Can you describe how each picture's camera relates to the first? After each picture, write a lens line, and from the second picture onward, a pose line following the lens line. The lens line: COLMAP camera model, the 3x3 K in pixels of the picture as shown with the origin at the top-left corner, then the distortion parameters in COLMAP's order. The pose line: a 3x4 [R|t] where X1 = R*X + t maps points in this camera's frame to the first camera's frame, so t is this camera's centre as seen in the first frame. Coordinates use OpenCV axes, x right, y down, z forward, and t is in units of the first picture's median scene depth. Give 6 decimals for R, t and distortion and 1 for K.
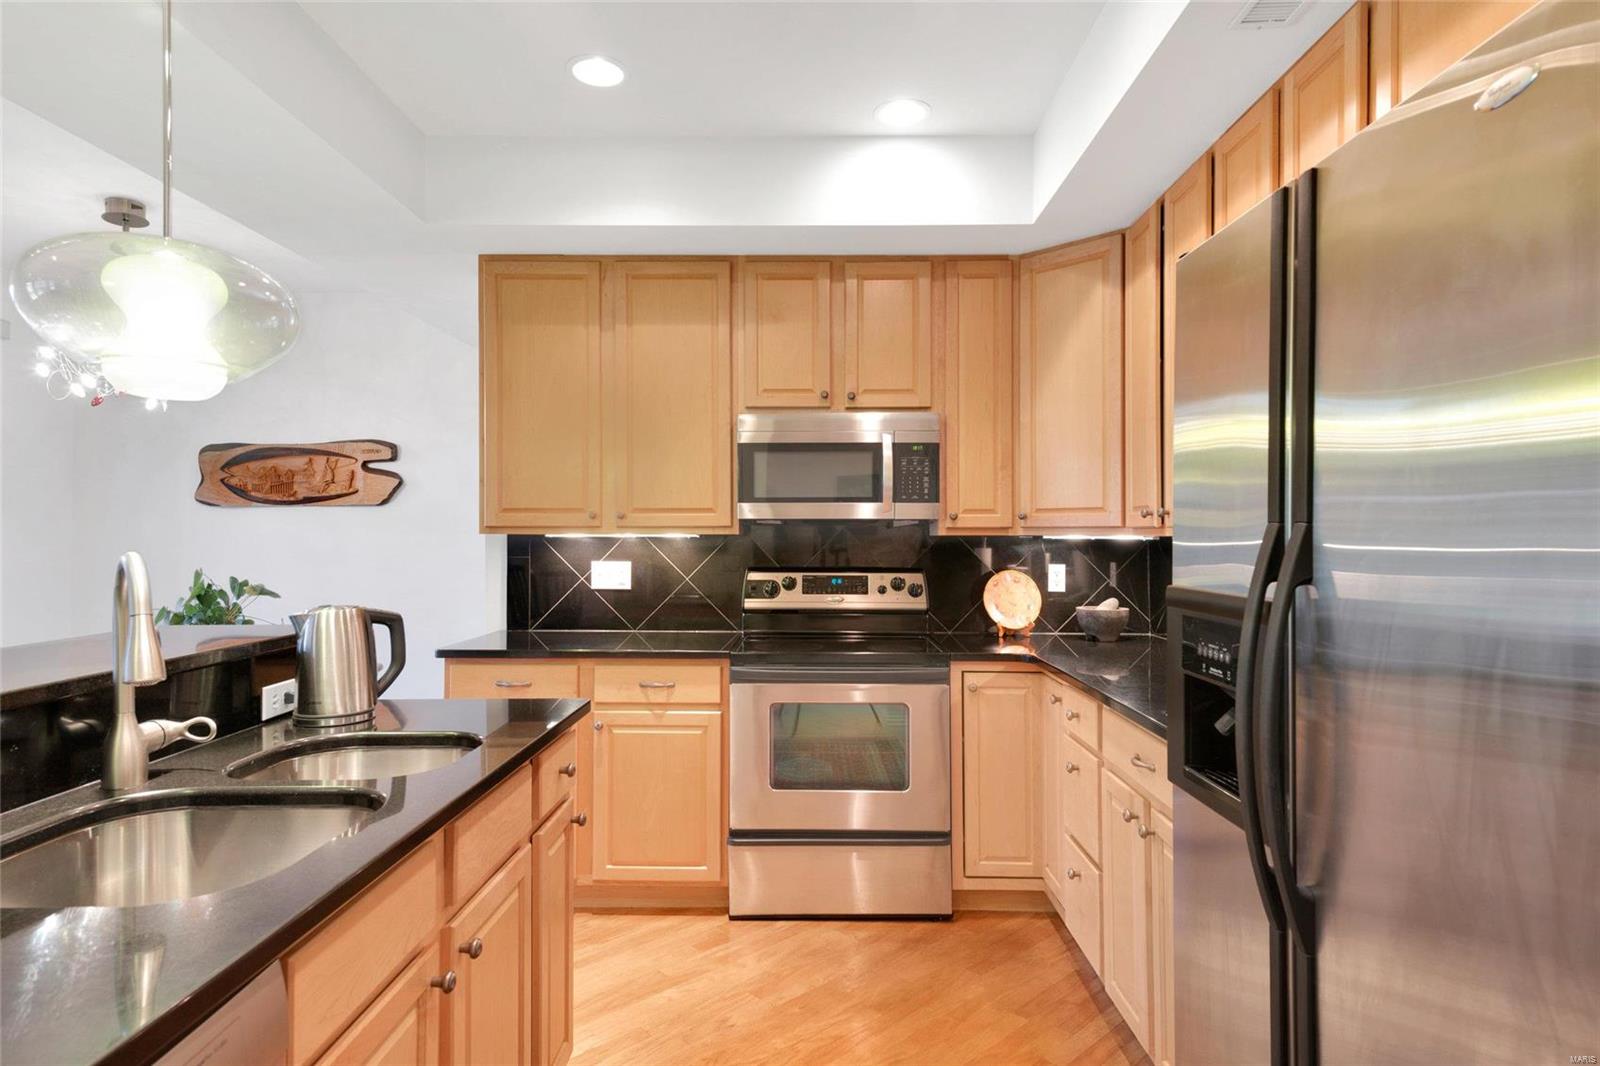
lens RADIAL K [[909.0, 0, 791.5], [0, 909.0, 530.7], [0, 0, 1]] dist [0.037140, -0.003773]
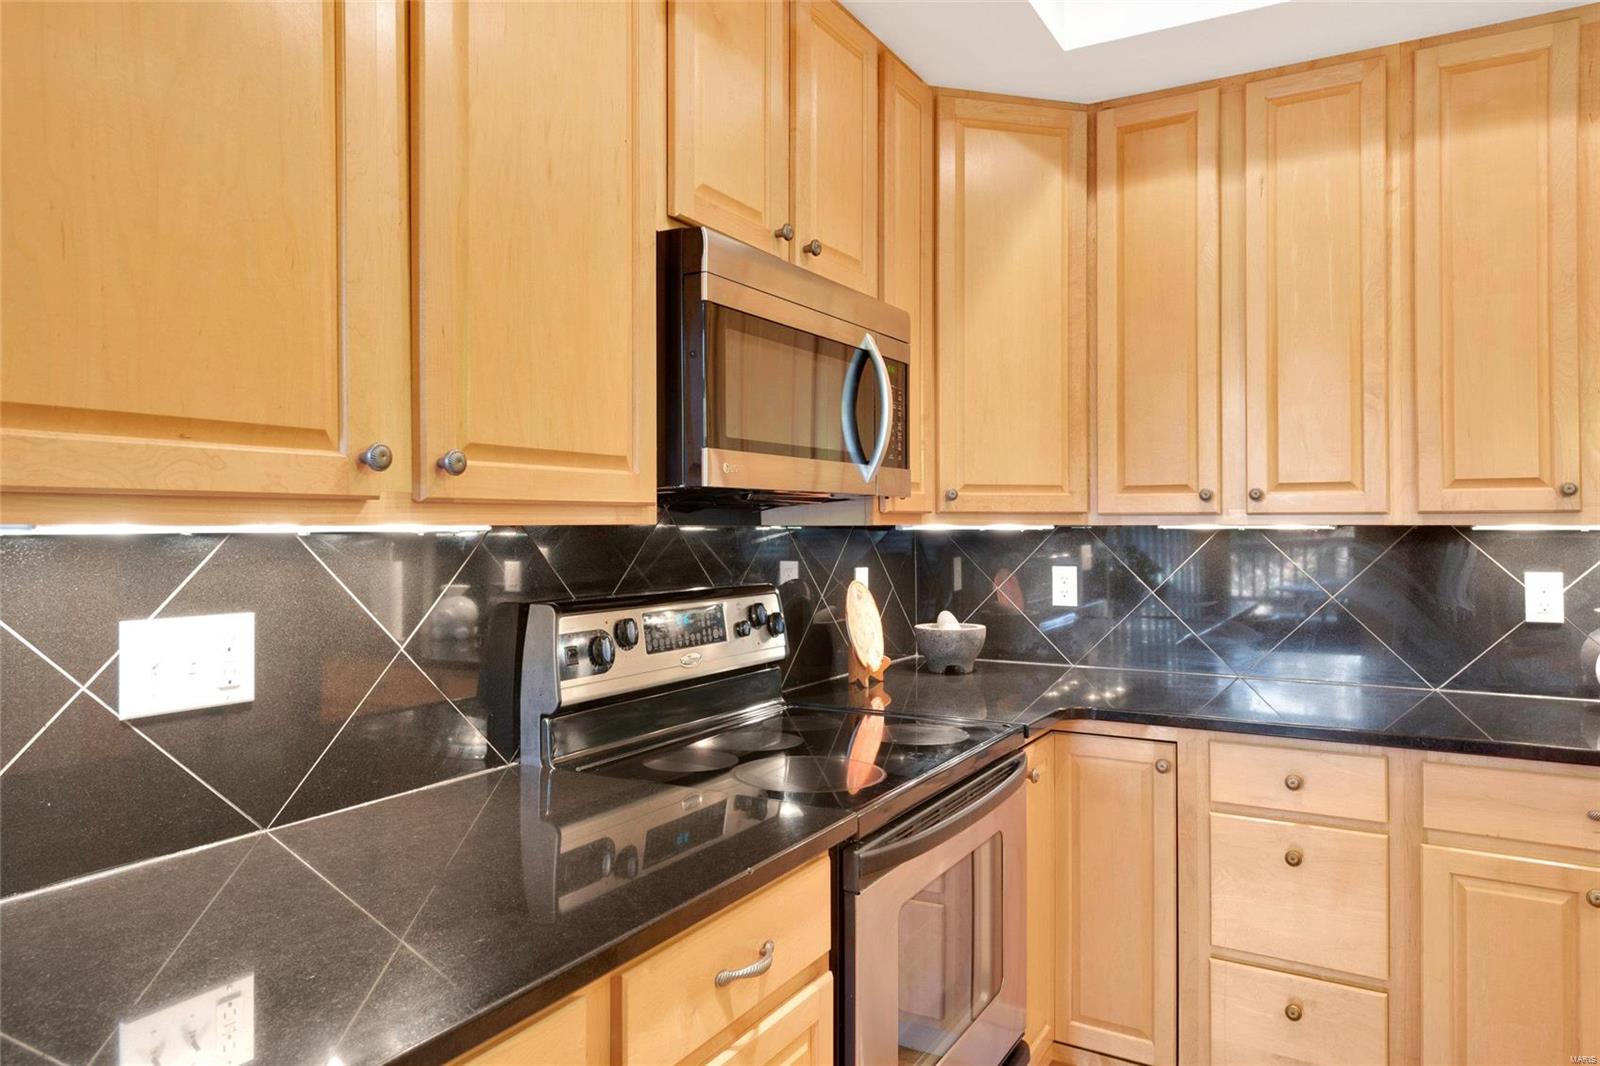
lens RADIAL K [[1034.4, 0, 795.7], [0, 1034.4, 525.1], [0, 0, 1]] dist [0.017185, -0.002146]
pose [[0.473563, -0.001499, 0.880759, -0.416189], [-0.003492, 0.999987, 0.003579, 0.002284], [-0.880753, -0.004770, 0.473552, 0.687772]]
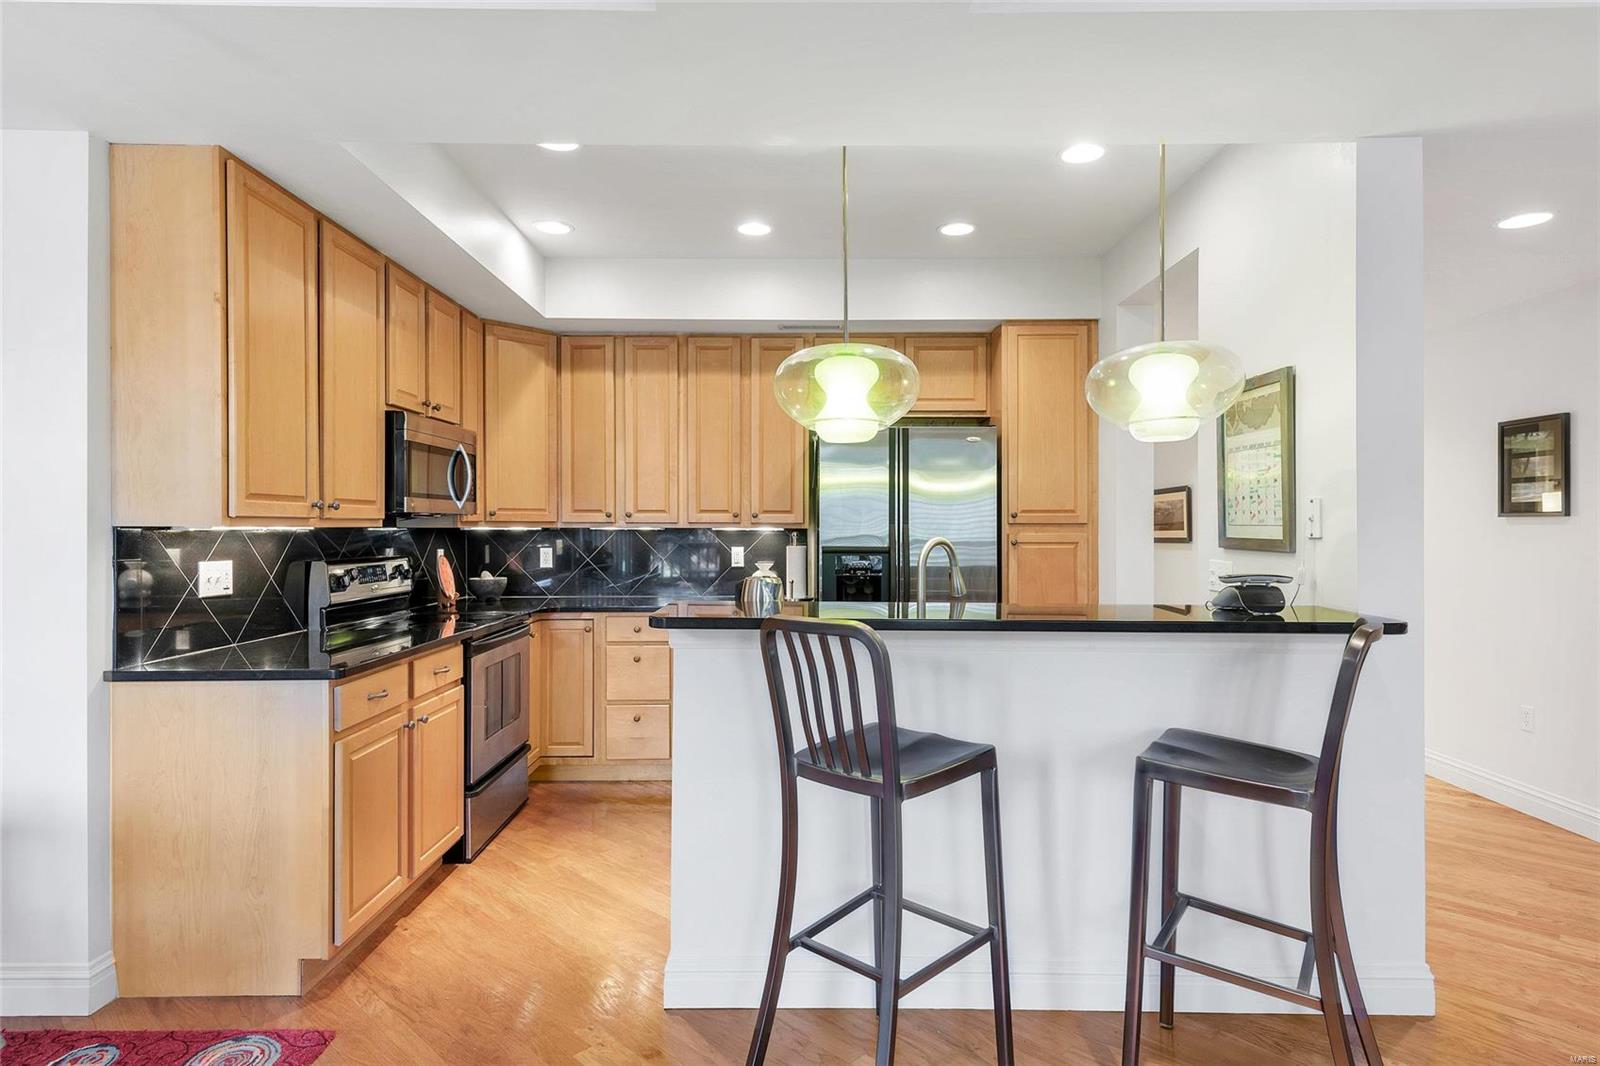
lens RADIAL K [[906.9, 0, 799.5], [0, 906.9, 531.0], [0, 0, 1]] dist [0.022361, -0.006414]
pose [[-0.031409, -0.005365, 0.999492, -1.043270], [-0.008704, 0.999949, 0.005094, -0.000676], [-0.999469, -0.008540, -0.031455, 0.533631]]
